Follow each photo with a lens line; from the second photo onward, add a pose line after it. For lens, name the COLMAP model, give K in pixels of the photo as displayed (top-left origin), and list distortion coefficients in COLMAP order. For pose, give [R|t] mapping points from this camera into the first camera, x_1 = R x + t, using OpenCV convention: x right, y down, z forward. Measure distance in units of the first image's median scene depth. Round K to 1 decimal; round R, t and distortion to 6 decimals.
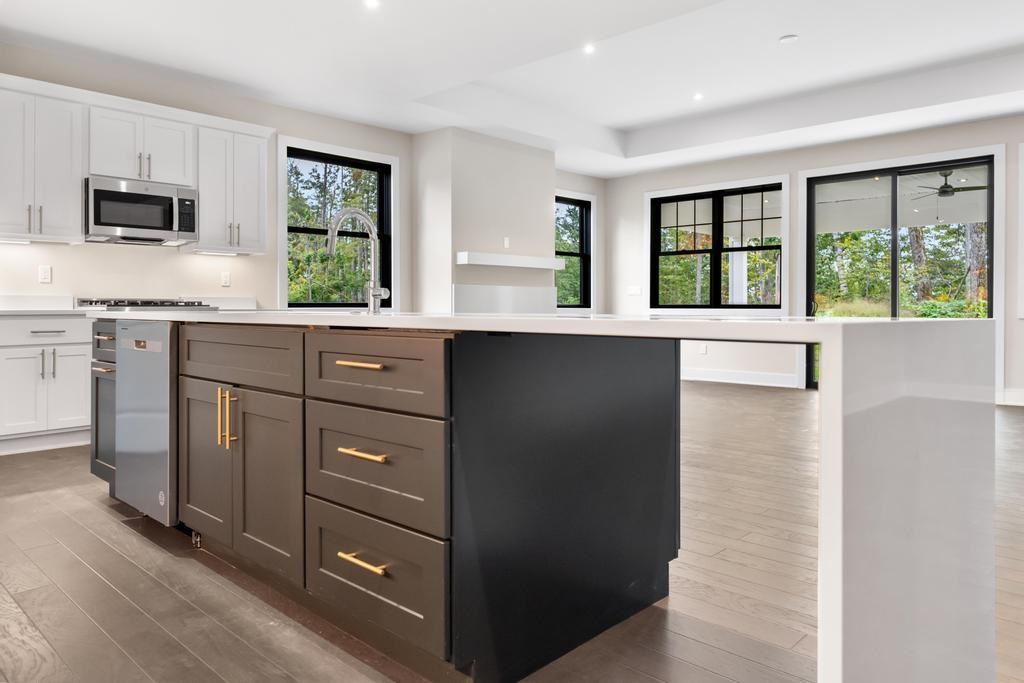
lens RADIAL K [[696.5, 0, 503.0], [0, 696.5, 306.7], [0, 0, 1]] dist [-0.003056, 0.005628]
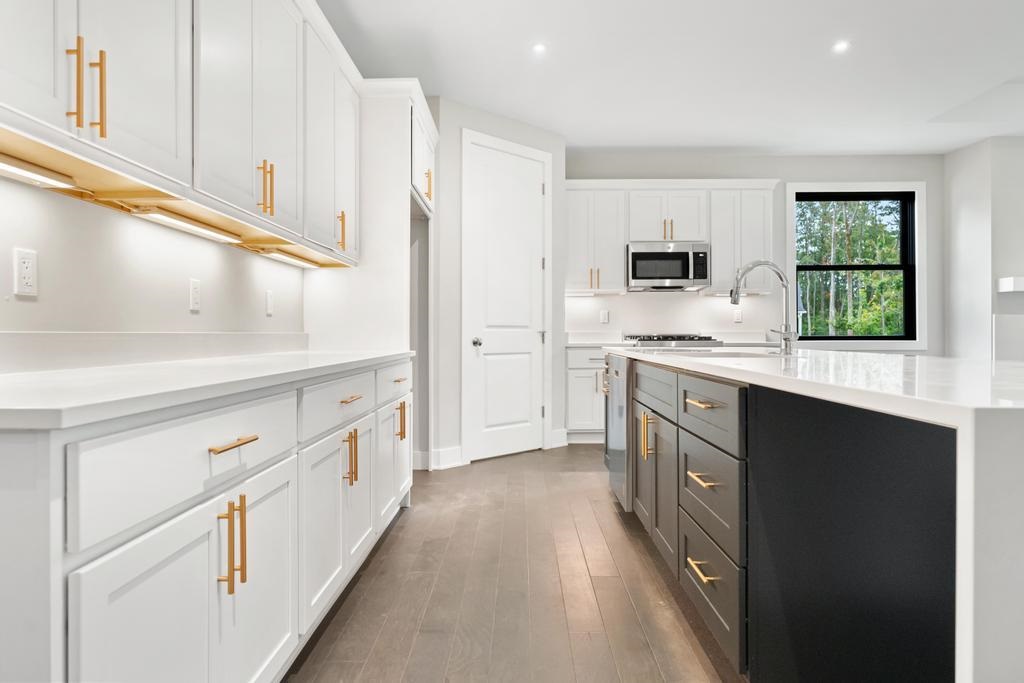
lens RADIAL K [[624.5, 0, 508.7], [0, 624.5, 337.7], [0, 0, 1]] dist [-0.004461, -0.003293]
pose [[0.681098, 0.002291, -0.732188, 0.117235], [0.002473, 0.999982, 0.005430, -0.011896], [0.732188, -0.005509, 0.681081, 0.013015]]
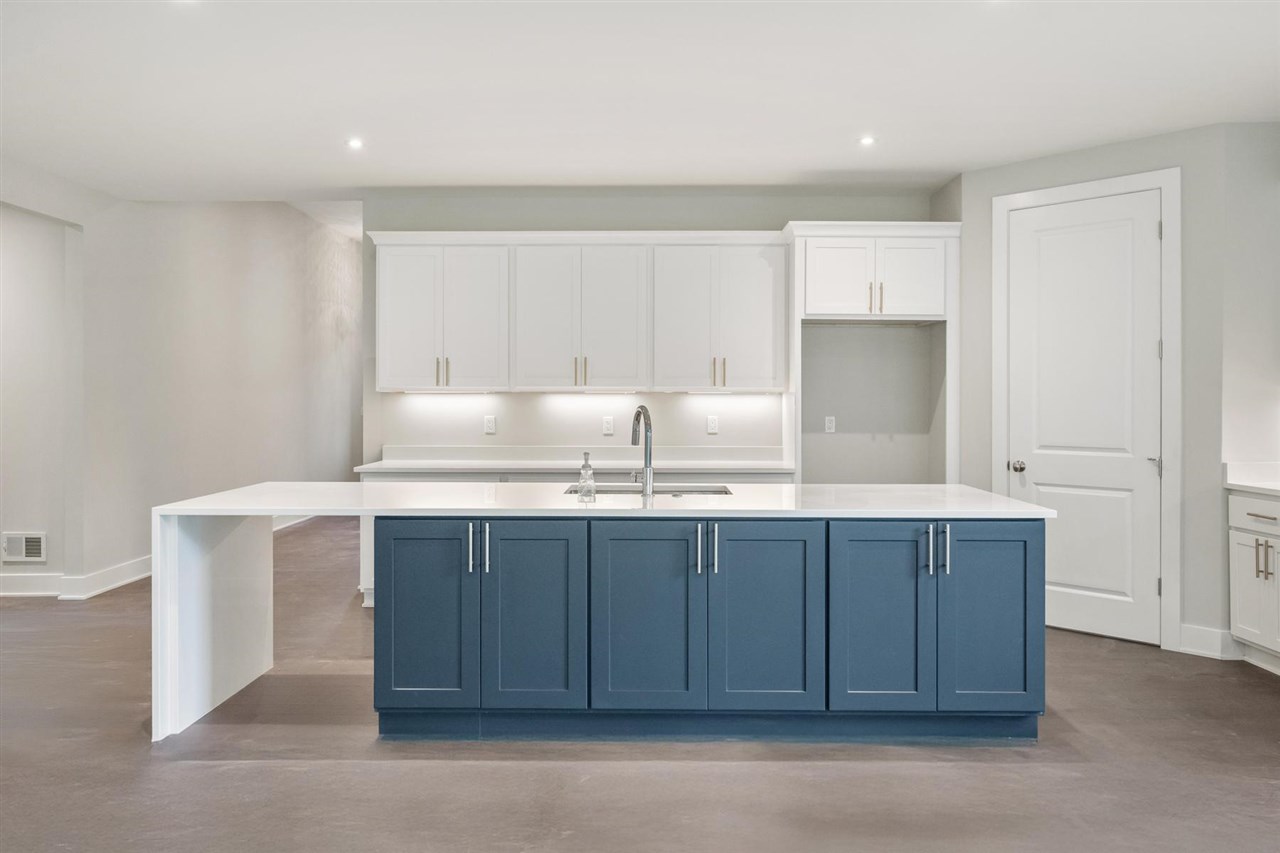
lens RADIAL K [[923.4, 0, 626.1], [0, 923.4, 397.4], [0, 0, 1]] dist [-0.002683, 0.010202]
pose [[-0.732332, -0.002321, -0.680944, 0.450142], [-0.002053, 0.999997, -0.001201, -0.076749], [0.680945, 0.000518, -0.732335, 1.068103]]
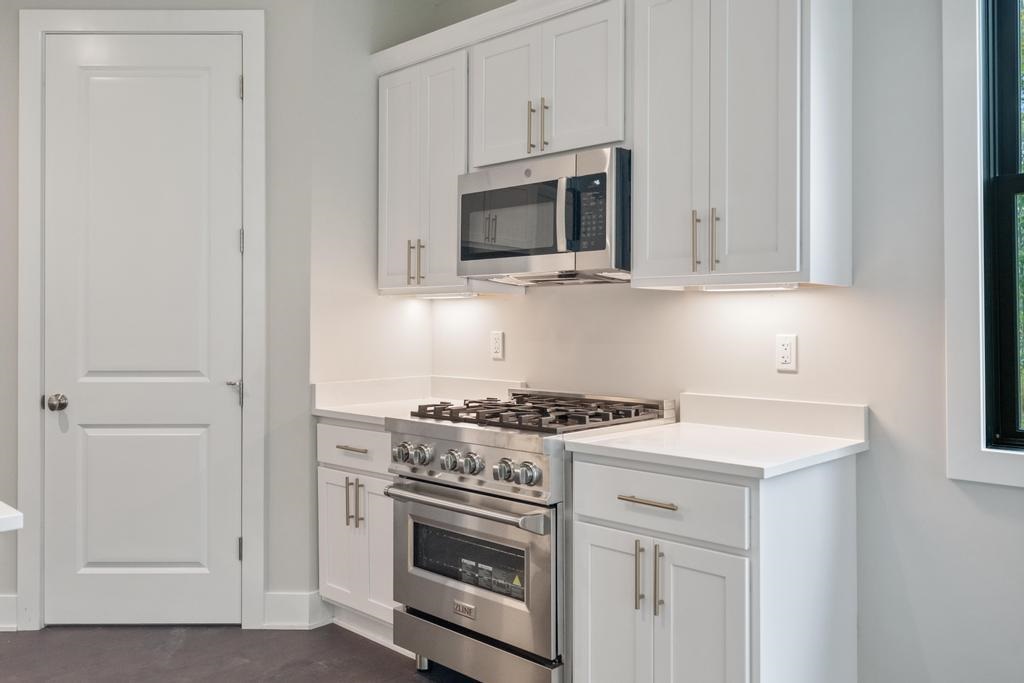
lens RADIAL K [[861.8, 0, 515.7], [0, 861.8, 311.9], [0, 0, 1]] dist [-0.001663, 0.003465]
pose [[-0.016229, -0.007061, -0.999843, 0.084012], [0.000620, 0.999975, -0.007072, -0.066962], [0.999868, -0.000735, -0.016225, 0.976119]]
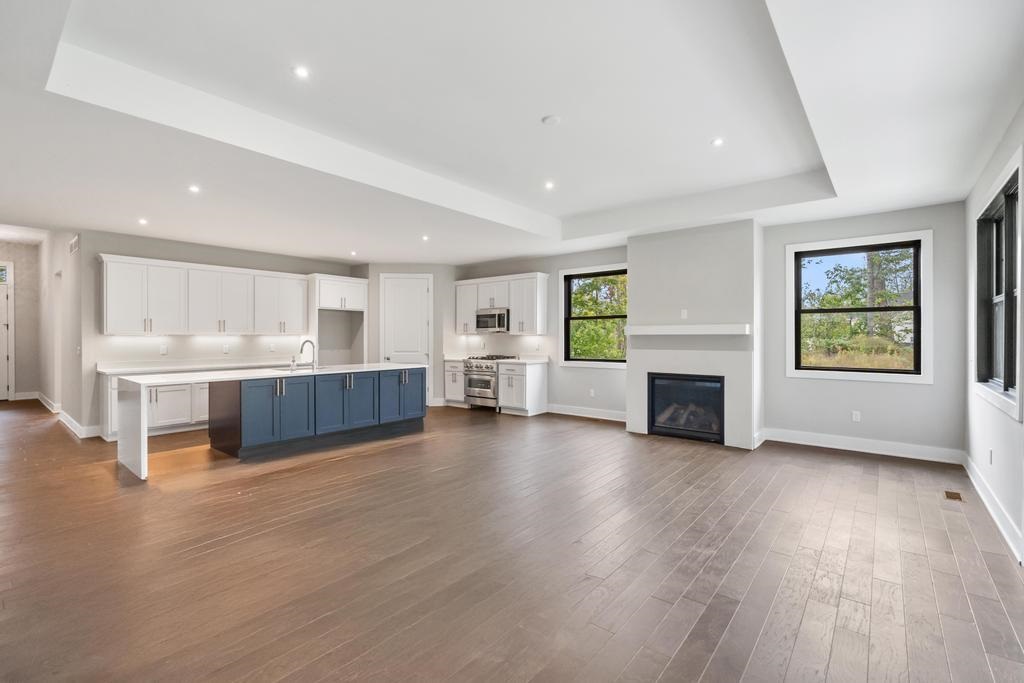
lens RADIAL K [[459.7, 0, 515.9], [0, 459.7, 341.9], [0, 0, 1]] dist [-0.000884, 0.001089]
pose [[0.074005, 0.011275, -0.997194, 1.114059], [0.001667, 0.999933, 0.011430, -0.078574], [0.997256, -0.002508, 0.073982, 0.945422]]
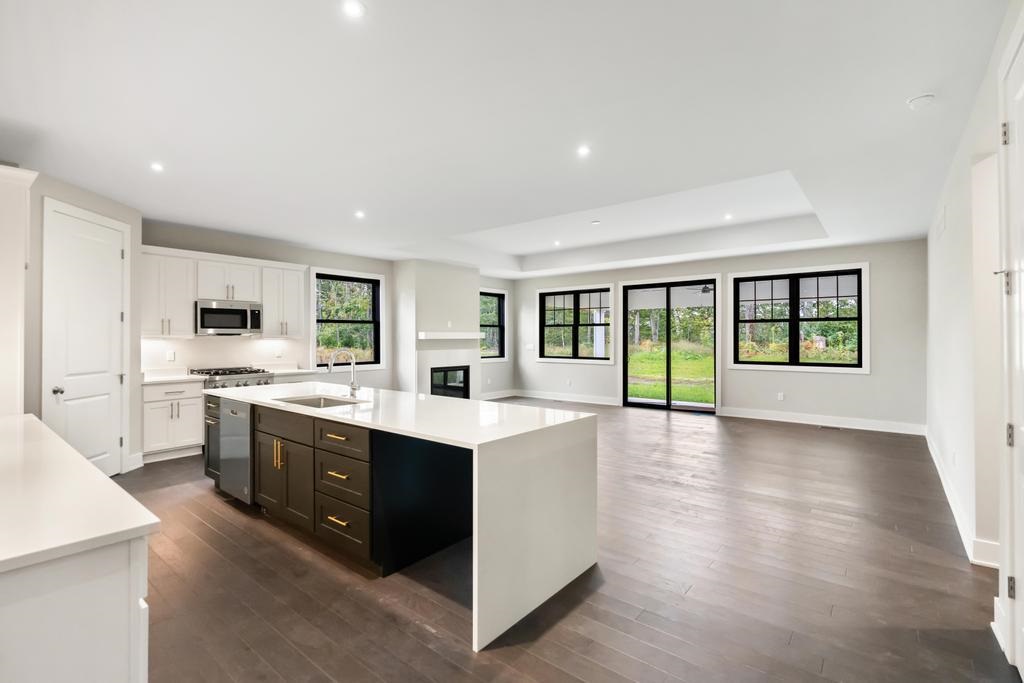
lens RADIAL K [[459.7, 0, 508.1], [0, 459.7, 338.0], [0, 0, 1]] dist [-0.000884, 0.001089]
pose [[0.996631, -0.003532, 0.081939, 0.081579], [0.003687, 0.999992, -0.001738, -0.081532], [-0.081932, 0.002035, 0.996636, -0.198532]]
